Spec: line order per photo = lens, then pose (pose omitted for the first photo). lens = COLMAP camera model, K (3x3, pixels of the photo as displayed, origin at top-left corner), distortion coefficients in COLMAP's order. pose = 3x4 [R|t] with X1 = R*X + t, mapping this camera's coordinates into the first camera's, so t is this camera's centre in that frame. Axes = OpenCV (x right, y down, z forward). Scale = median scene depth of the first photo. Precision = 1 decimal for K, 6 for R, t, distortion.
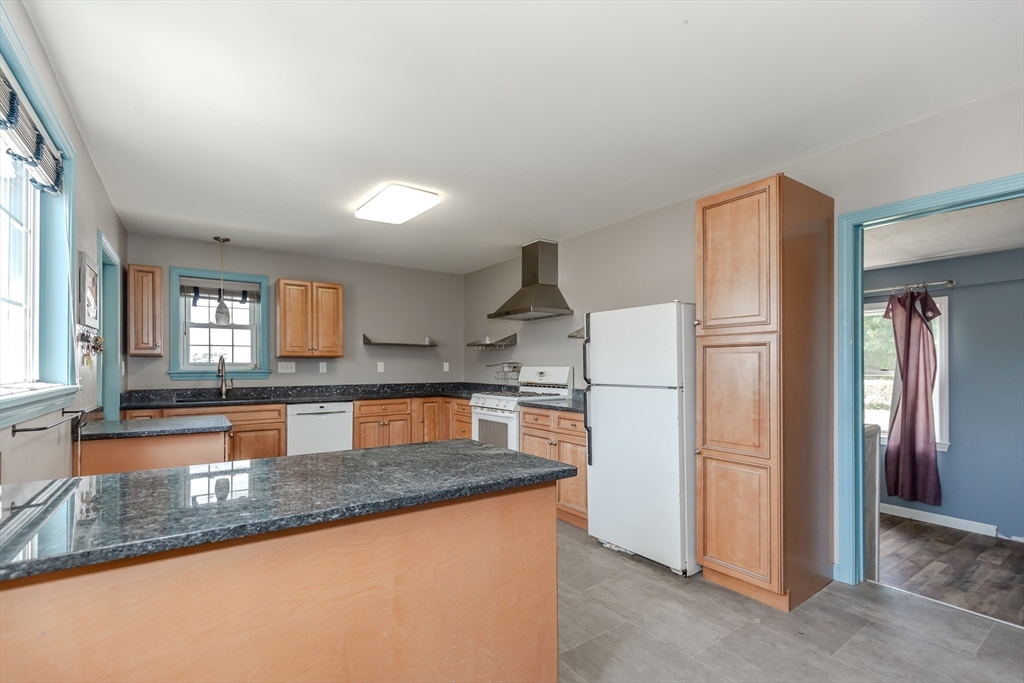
lens RADIAL K [[471.5, 0, 514.4], [0, 471.5, 369.8], [0, 0, 1]] dist [-0.000430, -0.000183]
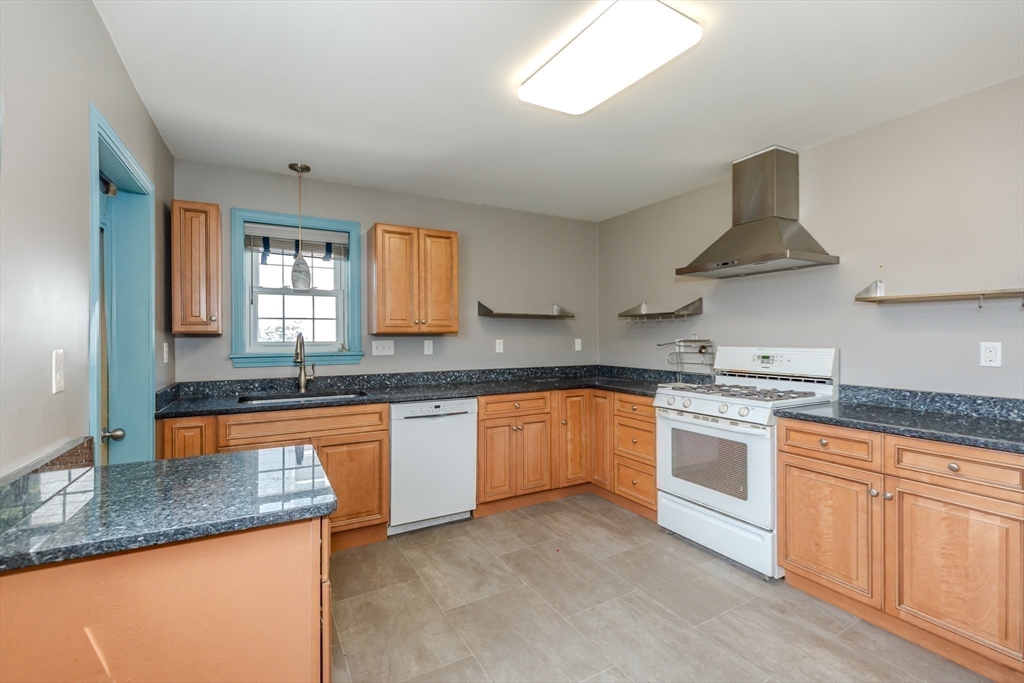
lens RADIAL K [[458.2, 0, 512.0], [0, 458.2, 341.5], [0, 0, 1]] dist [0.000116, -0.000121]
pose [[0.994180, -0.001679, -0.107715, -0.222091], [0.002009, 0.999994, 0.002956, -0.017583], [0.107709, -0.003155, 0.994177, 0.337514]]
